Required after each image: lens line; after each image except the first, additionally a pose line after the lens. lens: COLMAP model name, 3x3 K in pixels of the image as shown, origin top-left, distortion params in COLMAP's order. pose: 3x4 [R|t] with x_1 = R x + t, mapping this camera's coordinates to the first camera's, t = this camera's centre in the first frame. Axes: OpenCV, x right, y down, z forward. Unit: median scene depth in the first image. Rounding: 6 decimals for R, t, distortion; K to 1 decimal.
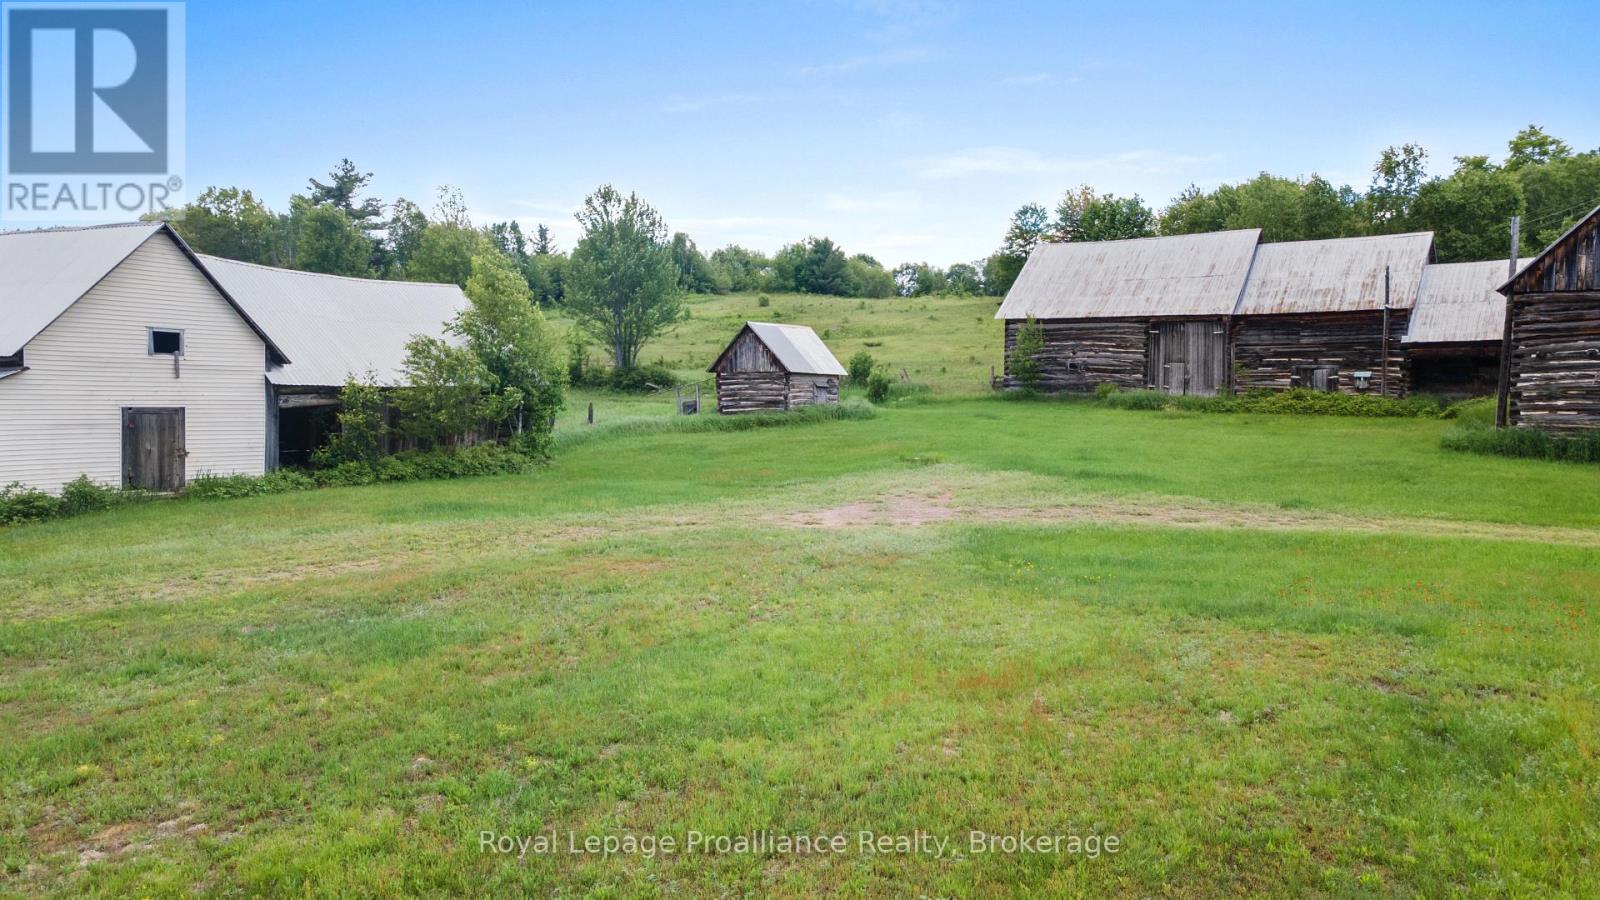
lens RADIAL K [[1118.5, 0, 809.6], [0, 1118.5, 444.6], [0, 0, 1]] dist [0.010871, 0.030809]
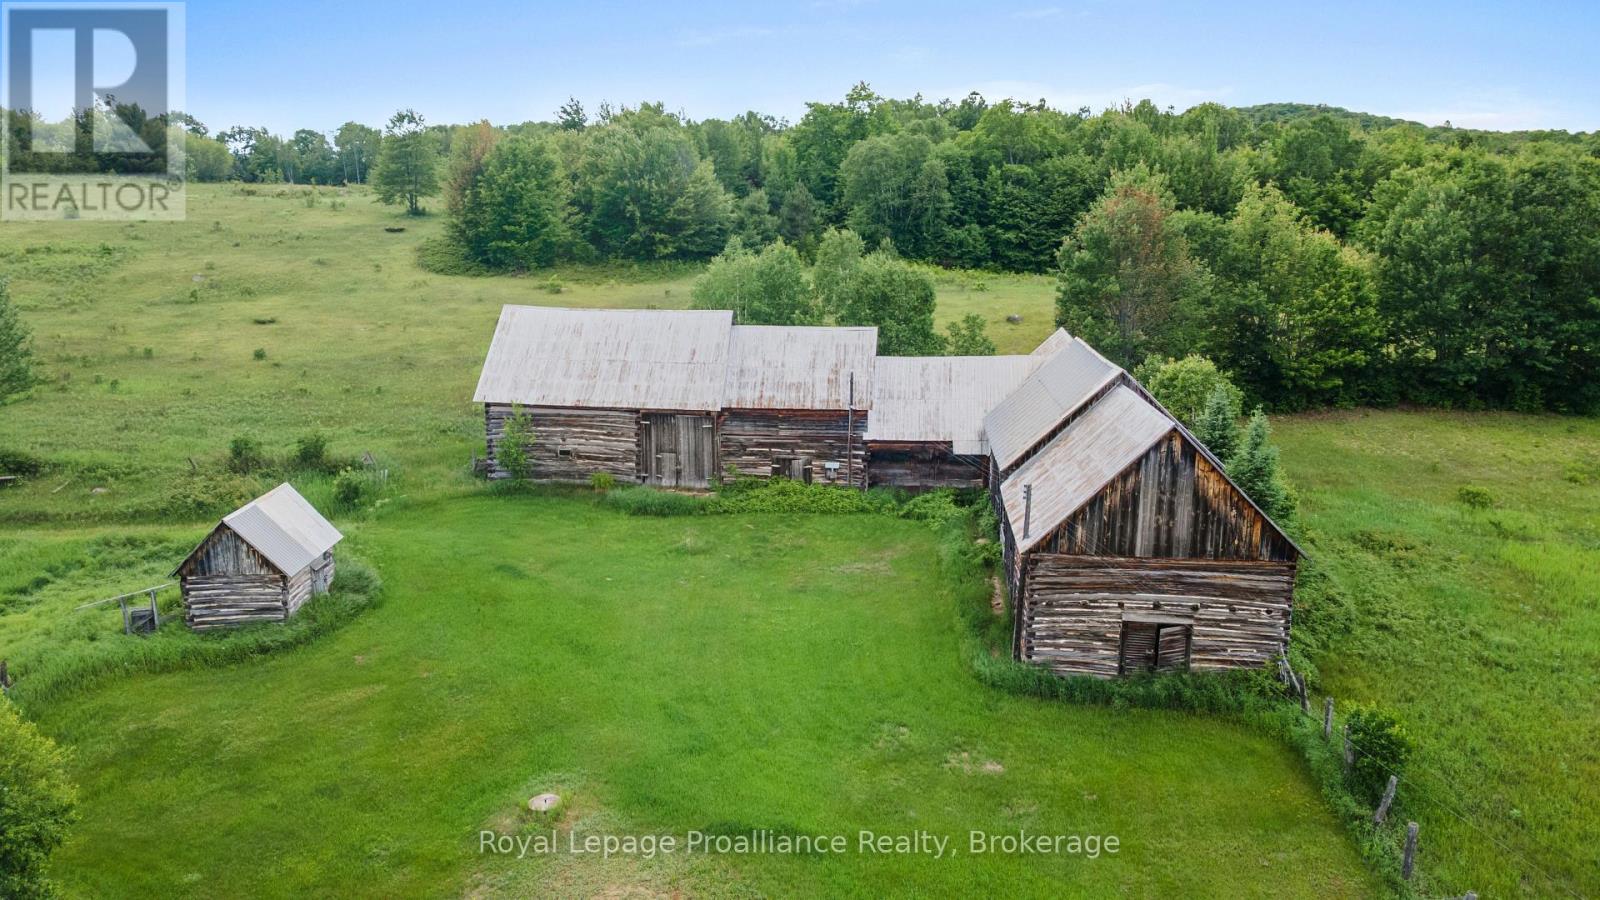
lens RADIAL K [[1118.5, 0, 783.5], [0, 1118.5, 457.1], [0, 0, 1]] dist [0.010871, 0.030809]
pose [[0.858511, -0.107322, 0.501439, -0.095635], [0.028527, 0.986335, 0.162261, -0.239214], [-0.512002, -0.124998, 0.849841, 0.085800]]
